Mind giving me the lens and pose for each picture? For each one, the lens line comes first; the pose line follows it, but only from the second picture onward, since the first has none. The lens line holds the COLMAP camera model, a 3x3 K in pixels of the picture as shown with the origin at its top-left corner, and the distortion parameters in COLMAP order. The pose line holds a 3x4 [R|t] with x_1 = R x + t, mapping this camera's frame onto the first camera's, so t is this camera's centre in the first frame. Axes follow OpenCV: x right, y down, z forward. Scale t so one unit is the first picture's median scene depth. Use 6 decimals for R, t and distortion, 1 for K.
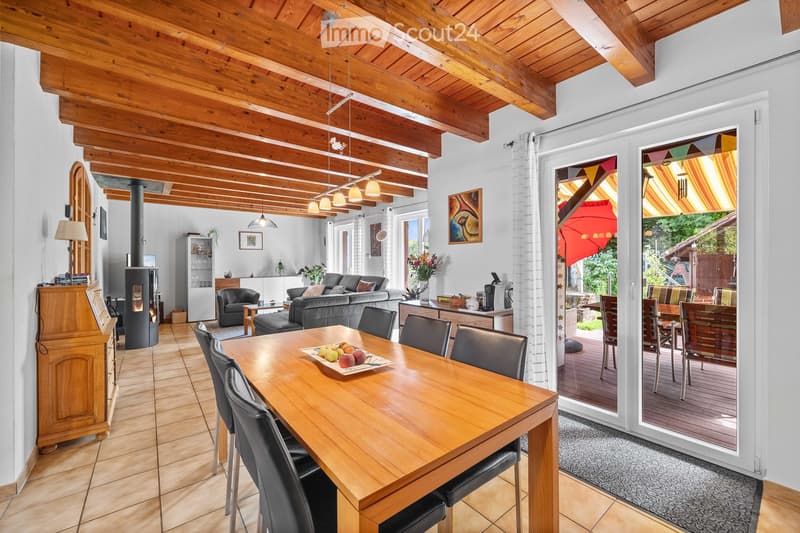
lens RADIAL K [[327.5, 0, 400.8], [0, 327.5, 264.7], [0, 0, 1]] dist [0.000640, -0.000158]
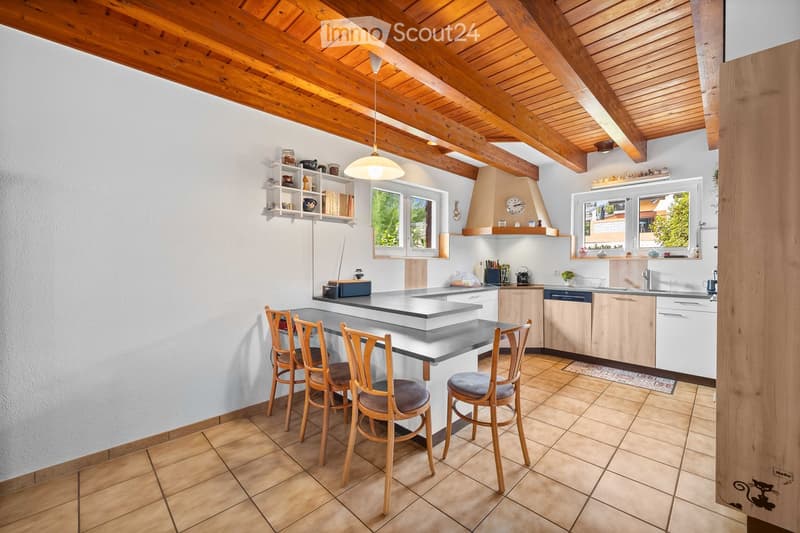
lens RADIAL K [[327.5, 0, 397.4], [0, 327.5, 262.3], [0, 0, 1]] dist [0.000640, -0.000158]
pose [[0.990784, 0.005321, 0.135346, -0.810423], [-0.005824, 0.999978, 0.003325, 0.006751], [-0.135326, -0.004083, 0.990793, -0.601969]]
